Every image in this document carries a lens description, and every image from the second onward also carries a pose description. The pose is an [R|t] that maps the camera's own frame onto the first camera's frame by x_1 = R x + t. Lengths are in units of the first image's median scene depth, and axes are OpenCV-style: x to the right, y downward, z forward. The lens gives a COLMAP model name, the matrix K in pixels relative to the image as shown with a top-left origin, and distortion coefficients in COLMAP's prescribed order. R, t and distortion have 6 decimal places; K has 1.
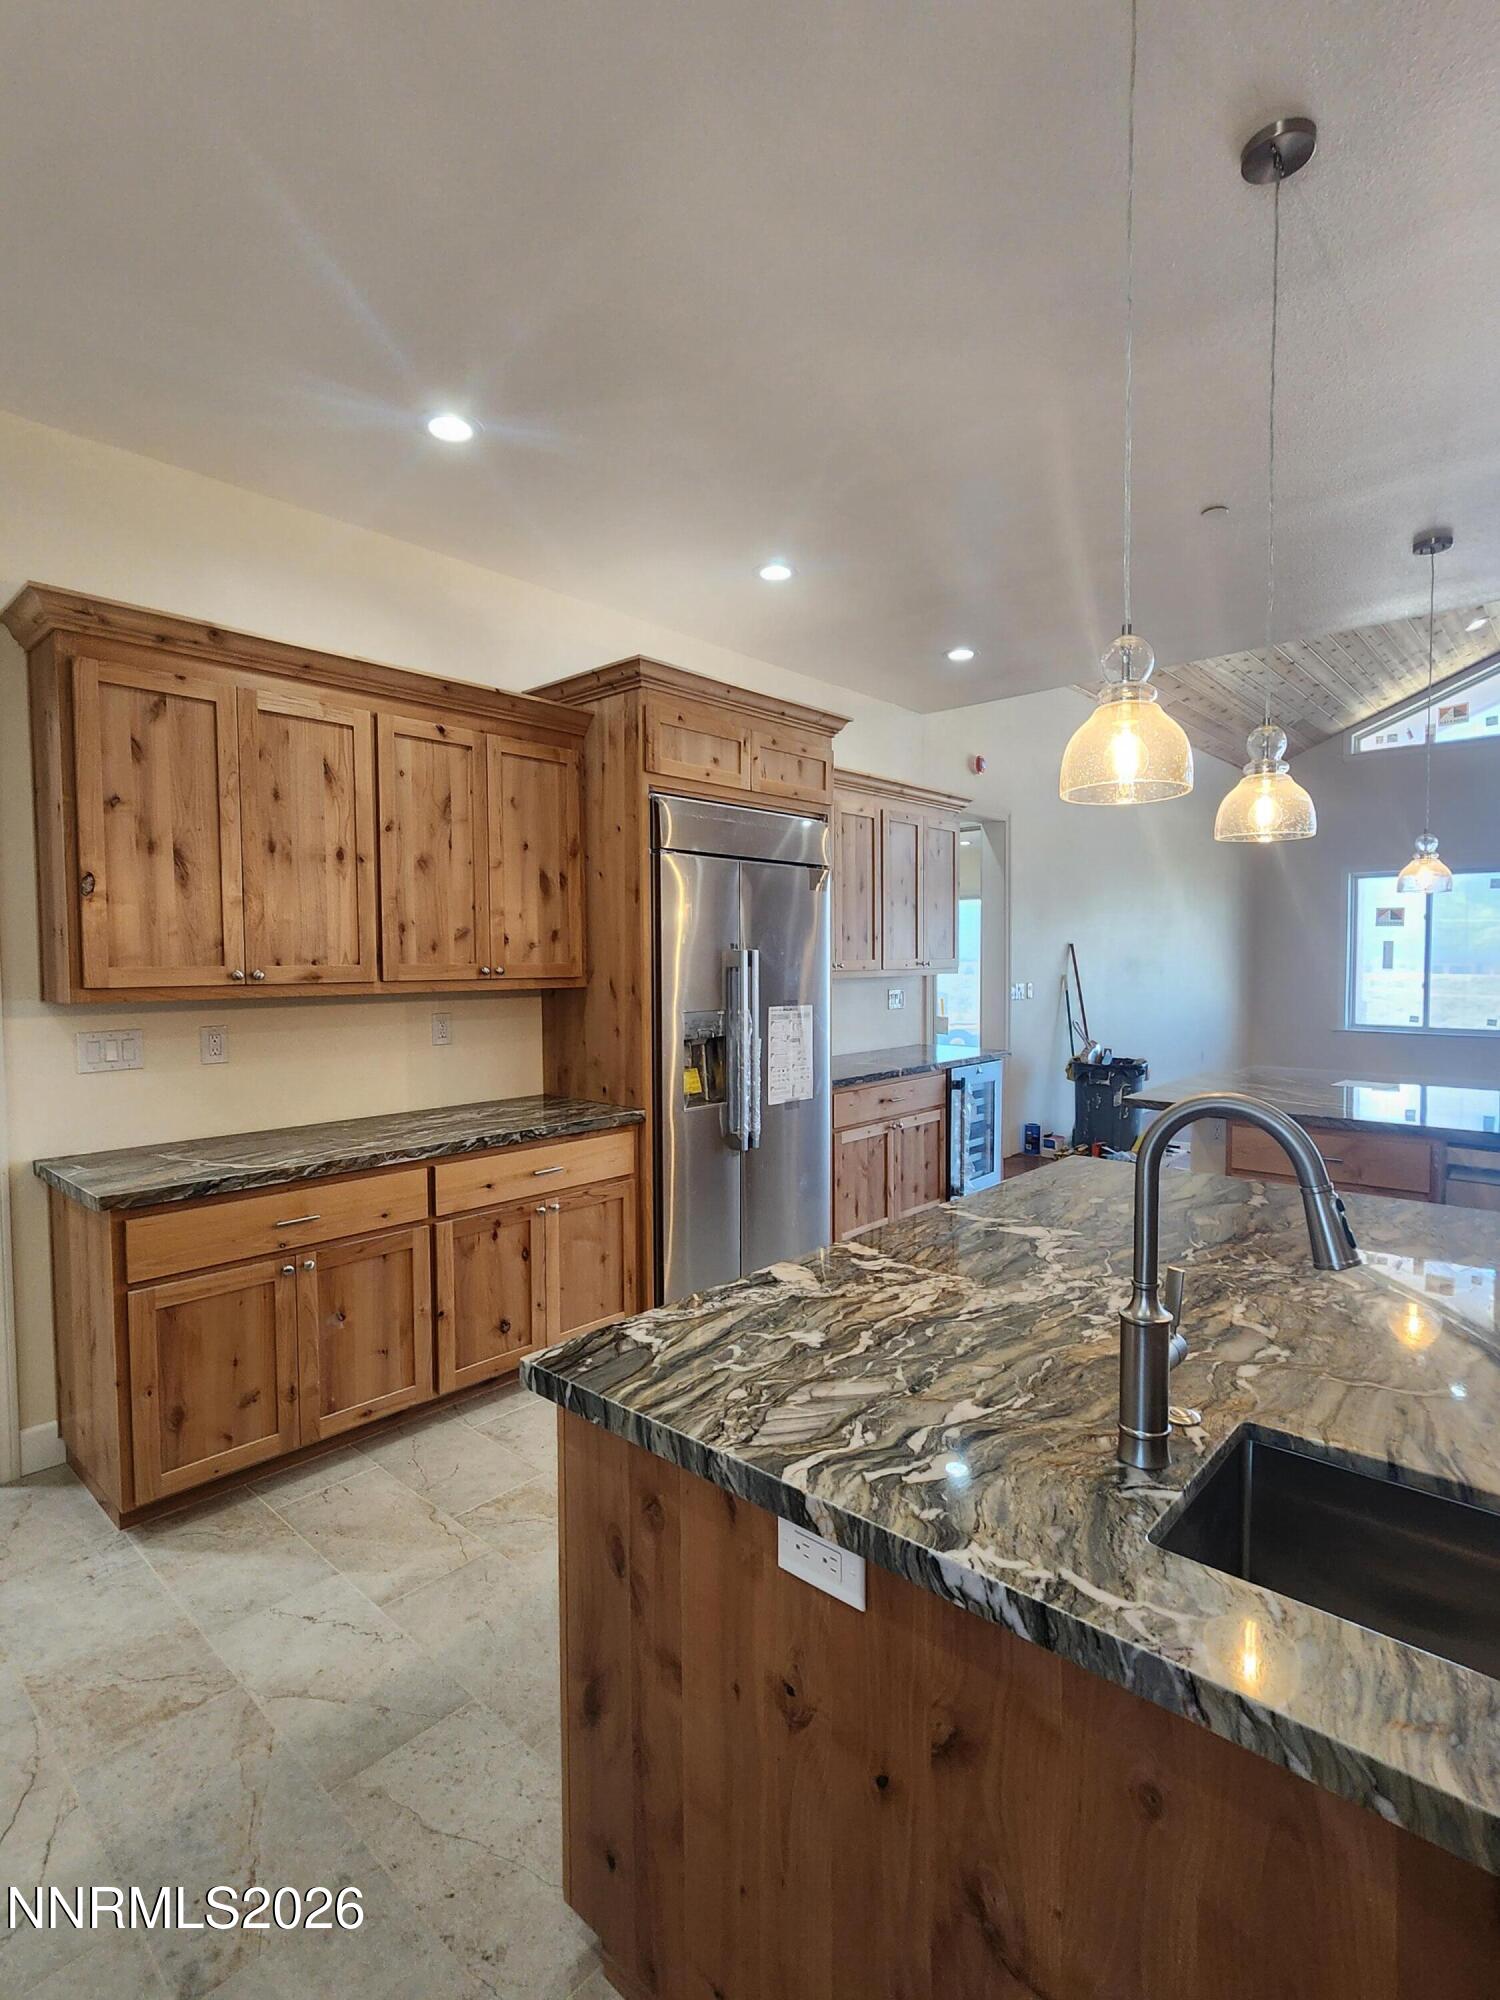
lens RADIAL K [[953.1, 0, 761.8], [0, 953.1, 1007.8], [0, 0, 1]] dist [-0.001821, 0.000224]
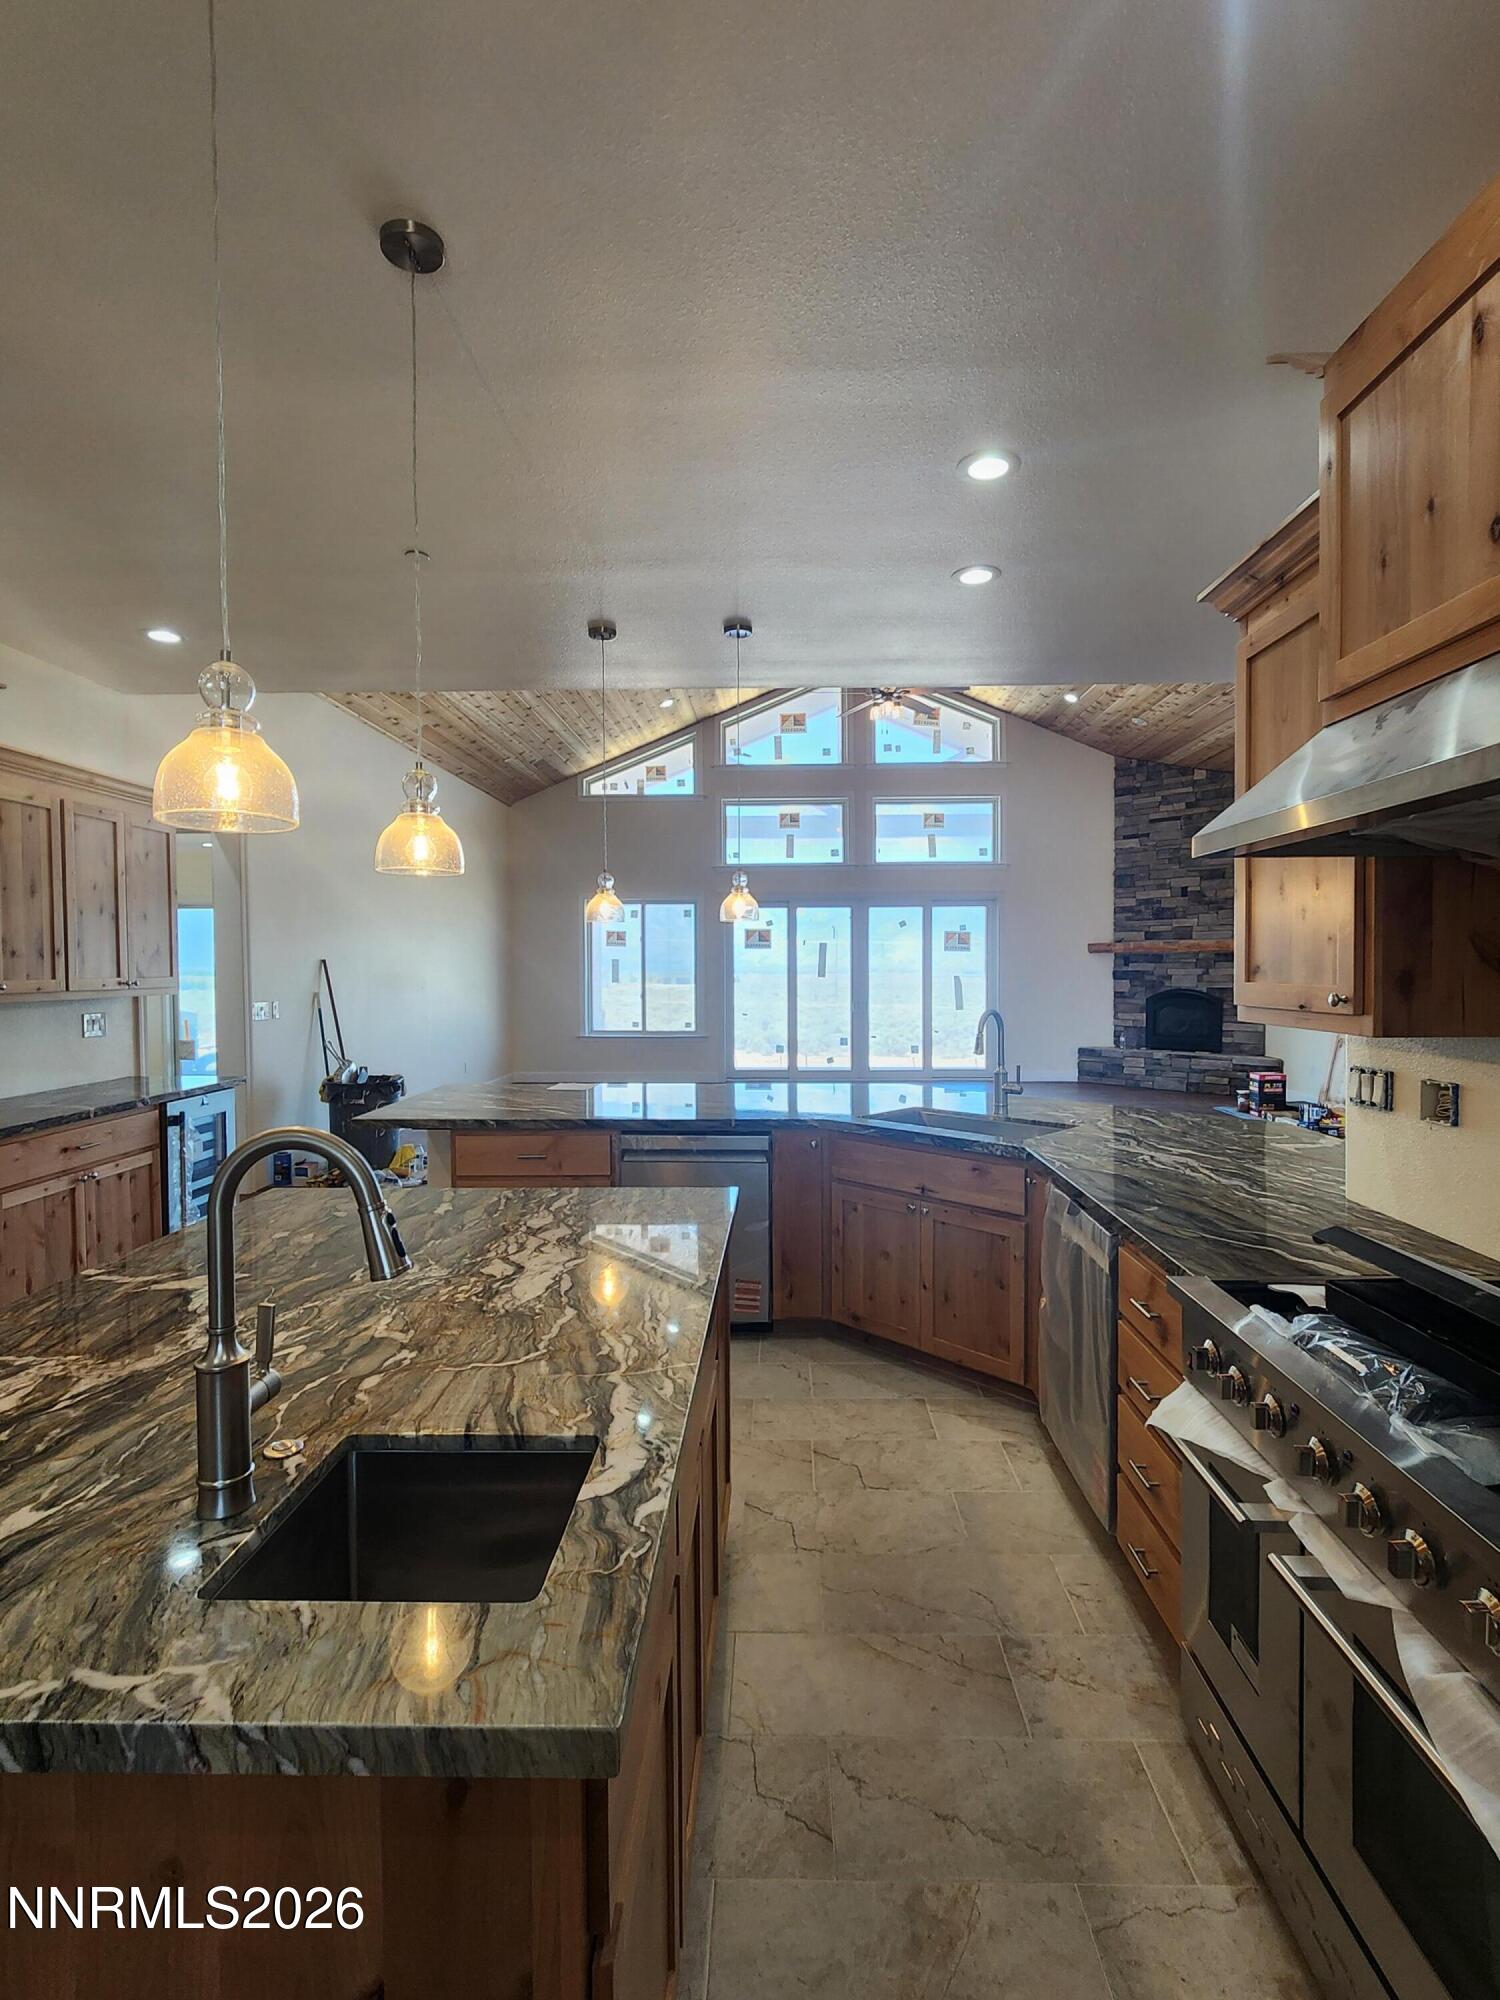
lens RADIAL K [[963.3, 0, 750.0], [0, 963.3, 1000.0], [0, 0, 1]] dist [-0.003943, 0.000416]
pose [[0.764030, -0.018969, 0.644902, 0.114834], [0.033191, 0.999400, -0.009926, -0.011986], [-0.644327, 0.028988, 0.764201, -0.070526]]
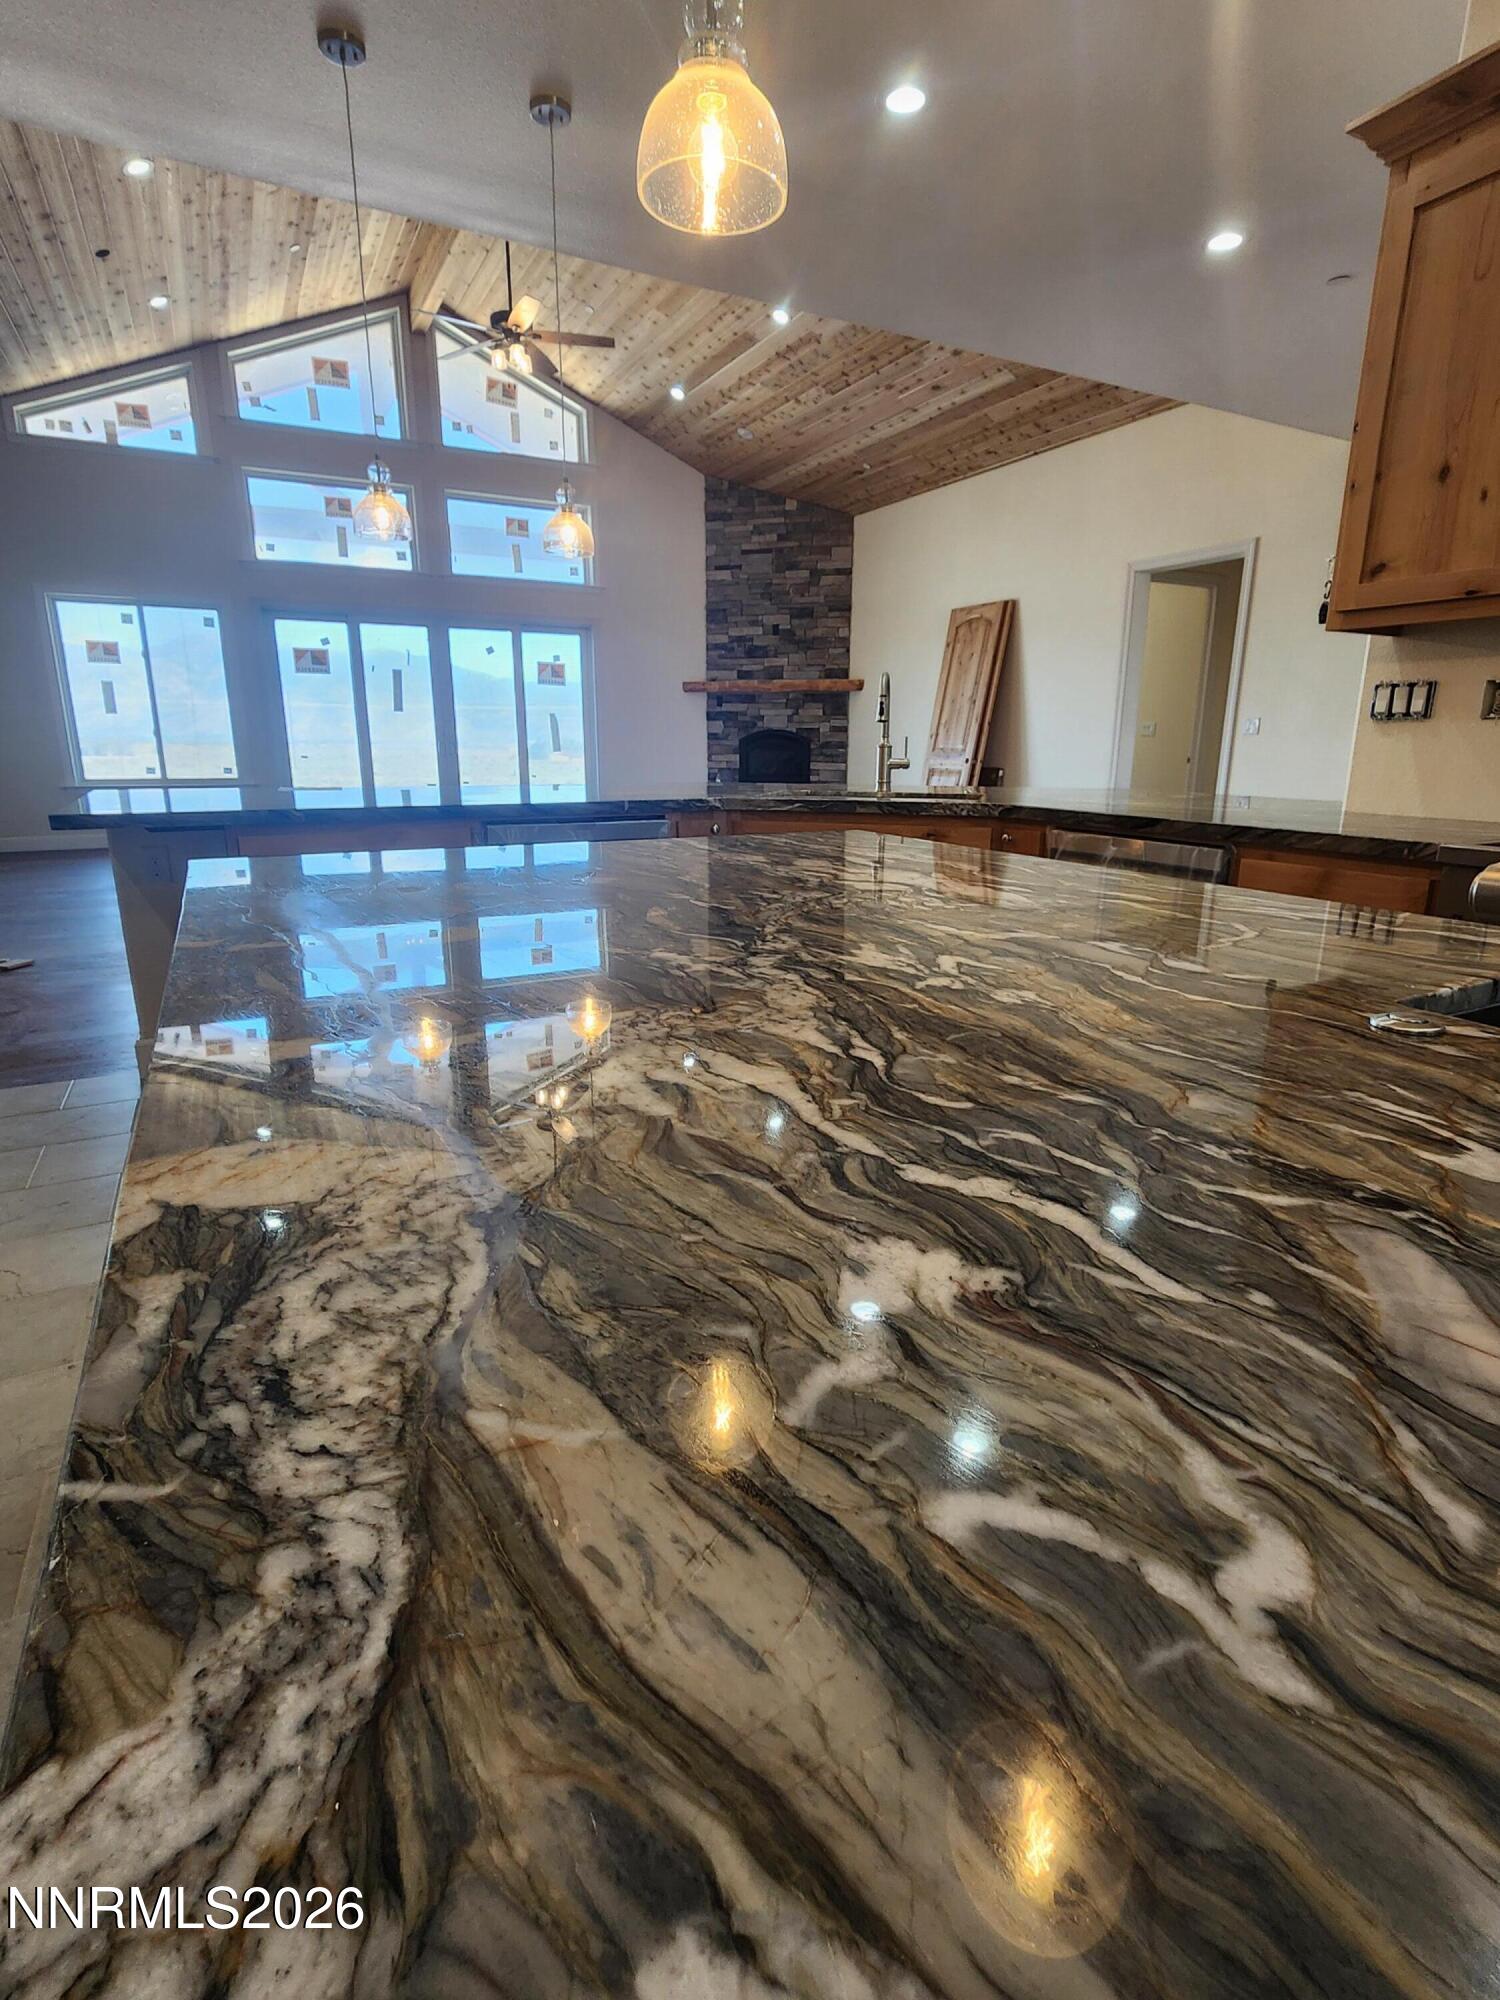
lens RADIAL K [[974.6, 0, 750.0], [0, 974.6, 1000.0], [0, 0, 1]] dist [-0.001494, 0.000131]
pose [[0.347842, -0.235140, 0.907588, -0.146035], [0.038771, 0.970818, 0.236662, 0.175830], [-0.936751, -0.047133, 0.346808, 0.781615]]
